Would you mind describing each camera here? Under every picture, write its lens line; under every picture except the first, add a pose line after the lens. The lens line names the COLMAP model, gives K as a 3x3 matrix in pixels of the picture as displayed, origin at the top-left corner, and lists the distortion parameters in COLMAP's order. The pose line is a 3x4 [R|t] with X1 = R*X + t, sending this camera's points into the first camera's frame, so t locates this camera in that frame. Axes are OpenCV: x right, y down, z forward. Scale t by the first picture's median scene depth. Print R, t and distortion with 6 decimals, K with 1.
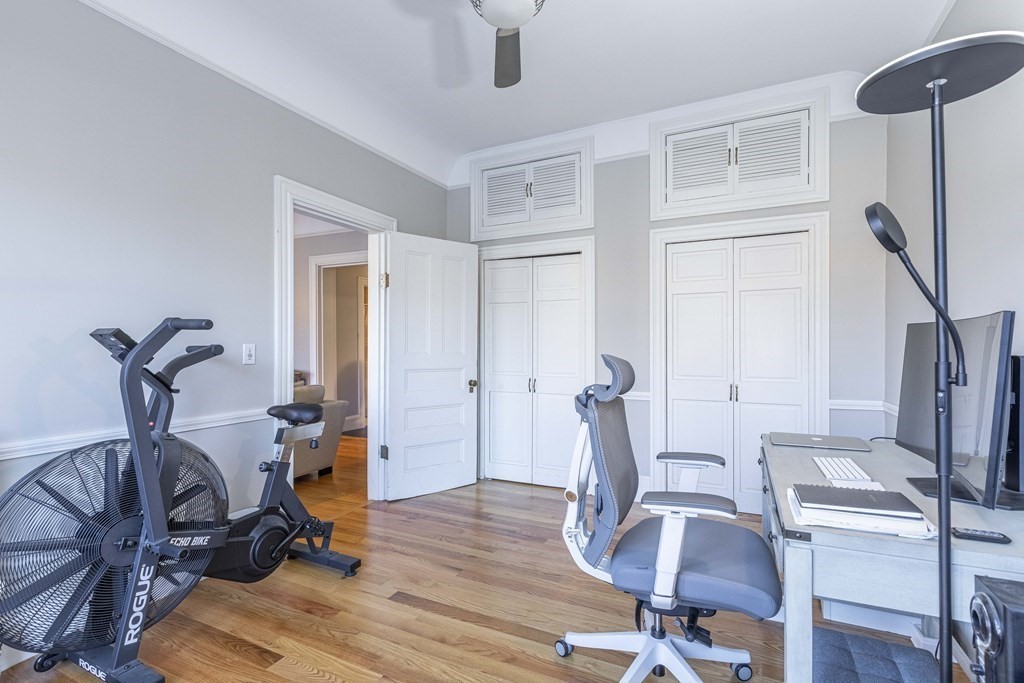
lens RADIAL K [[471.9, 0, 513.9], [0, 471.9, 339.0], [0, 0, 1]] dist [0.002857, -0.000559]
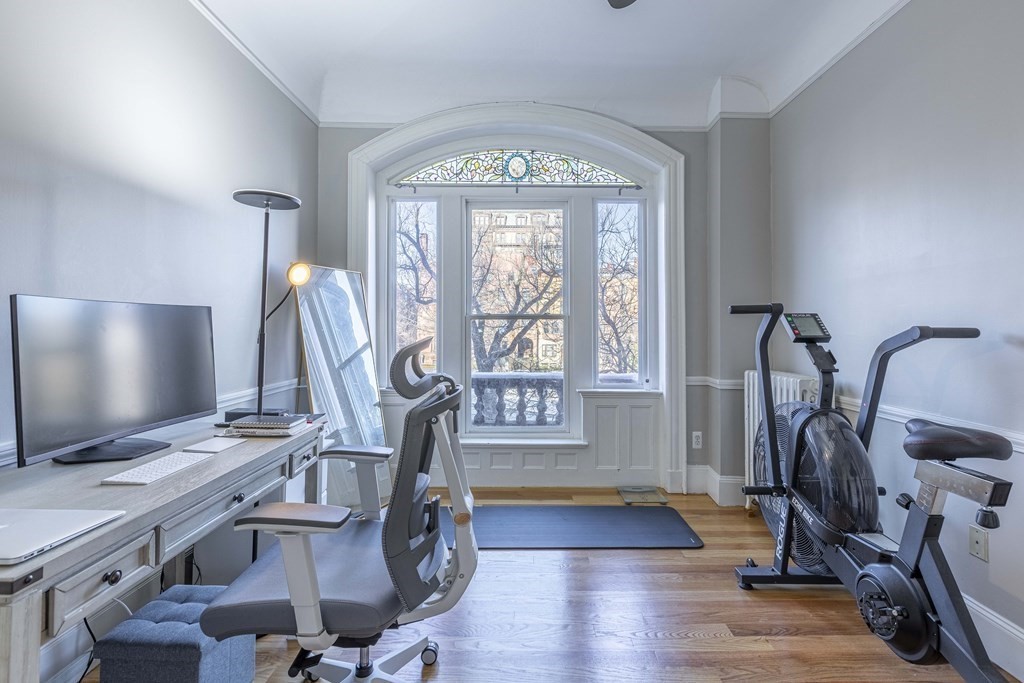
lens RADIAL K [[471.9, 0, 513.8], [0, 471.9, 319.9], [0, 0, 1]] dist [0.002857, -0.000559]
pose [[-0.901895, -0.020031, -0.431492, 0.172873], [-0.010104, 0.999629, -0.025288, 0.016506], [0.431838, -0.018447, -0.901762, 0.795242]]
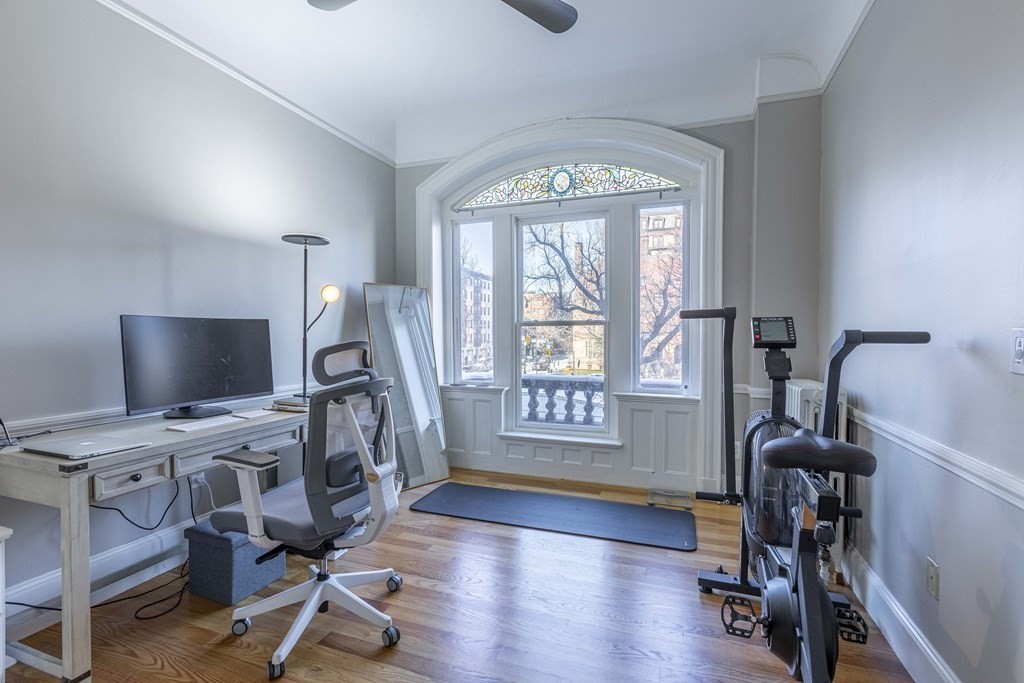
lens RADIAL K [[471.9, 0, 515.0], [0, 471.9, 339.2], [0, 0, 1]] dist [0.002857, -0.000559]
pose [[-0.995413, -0.005501, -0.095514, -0.039937], [-0.006019, 0.999969, 0.005139, 0.015617], [0.095483, 0.005691, -0.995415, 0.937422]]
